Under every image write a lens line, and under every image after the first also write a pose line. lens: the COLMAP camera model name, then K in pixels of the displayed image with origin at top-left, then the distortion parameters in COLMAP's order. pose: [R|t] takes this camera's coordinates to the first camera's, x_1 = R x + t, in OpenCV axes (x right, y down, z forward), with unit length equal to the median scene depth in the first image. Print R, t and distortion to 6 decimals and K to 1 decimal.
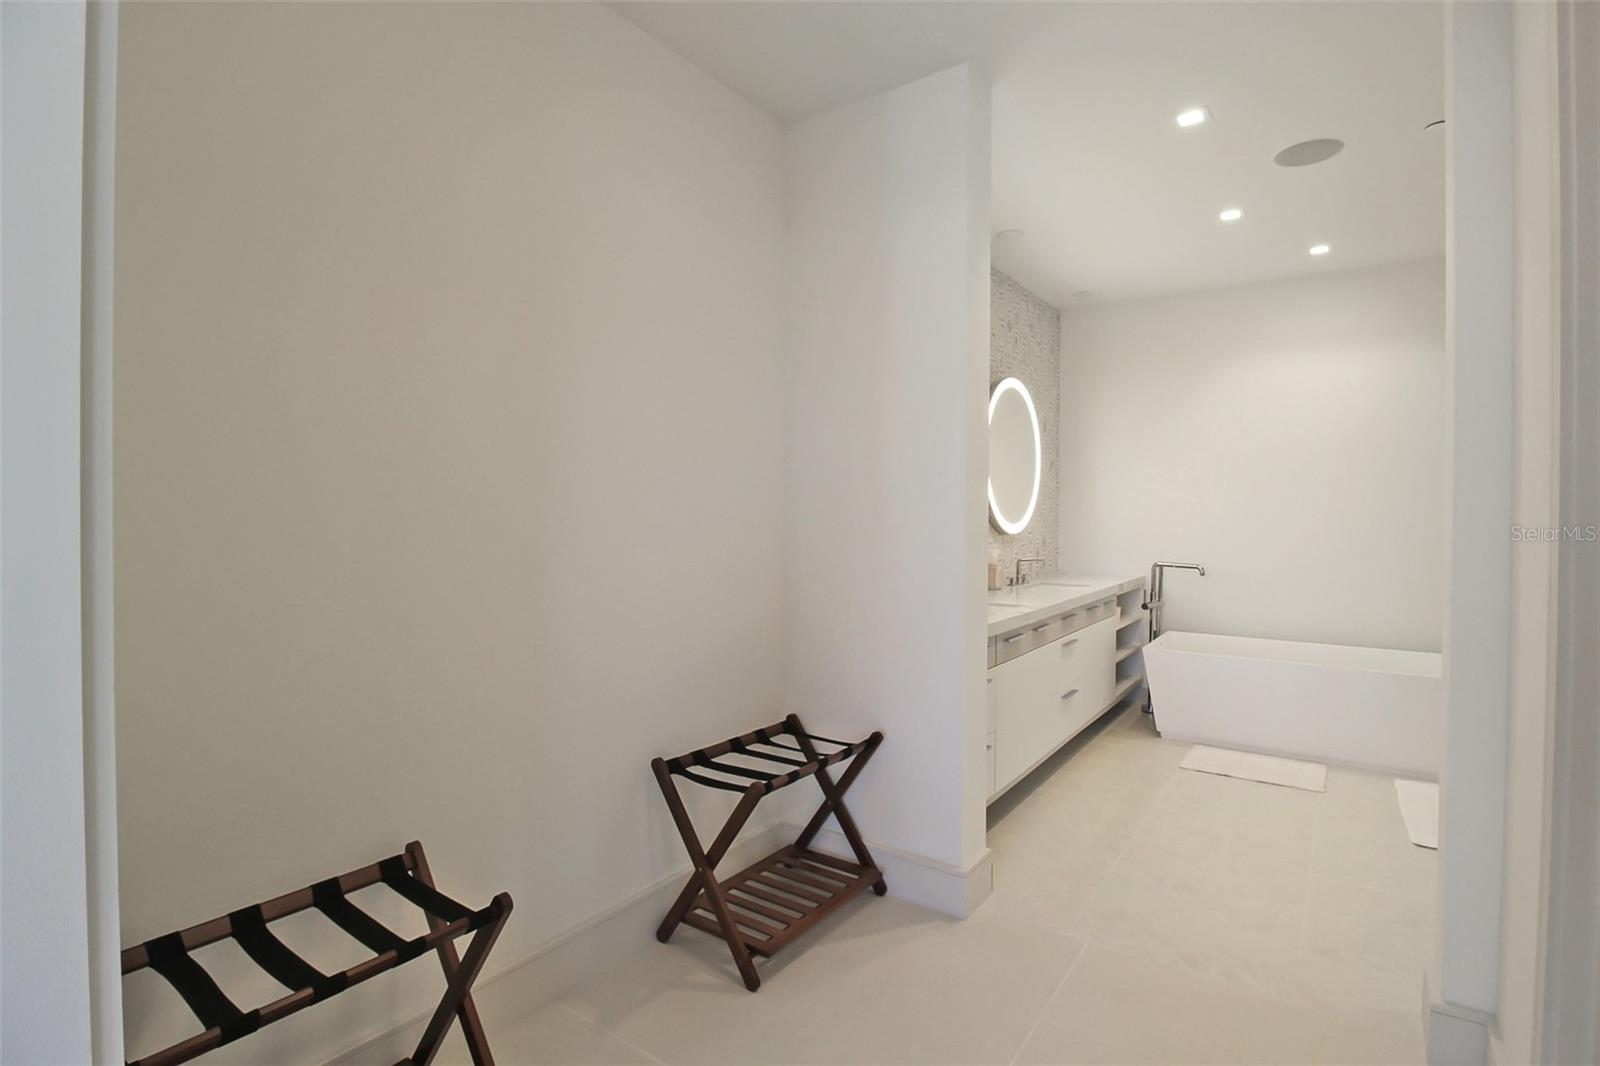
lens RADIAL K [[776.8, 0, 802.9], [0, 776.8, 535.6], [0, 0, 1]] dist [-0.001956, -0.000002]
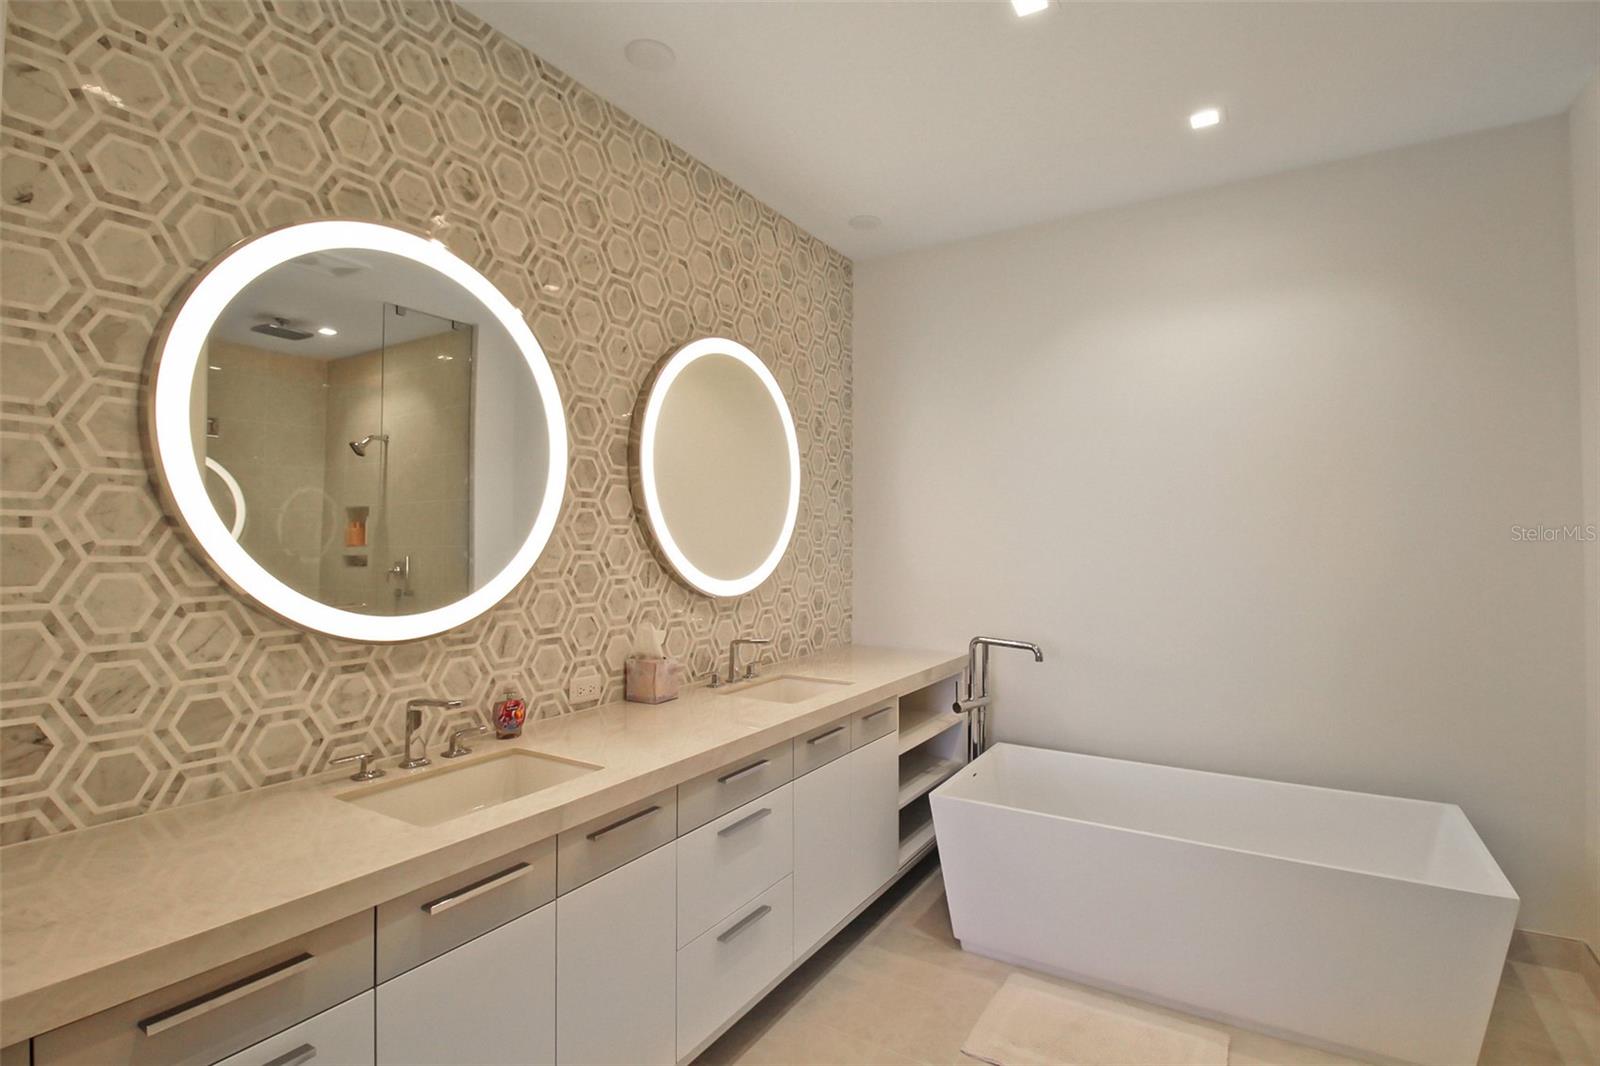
lens RADIAL K [[776.8, 0, 803.1], [0, 776.8, 545.5], [0, 0, 1]] dist [-0.001956, -0.000002]
pose [[0.997725, -0.005246, 0.067204, 0.281035], [0.007119, 0.999592, -0.027662, -0.024452], [-0.067032, 0.028078, 0.997356, 0.386053]]
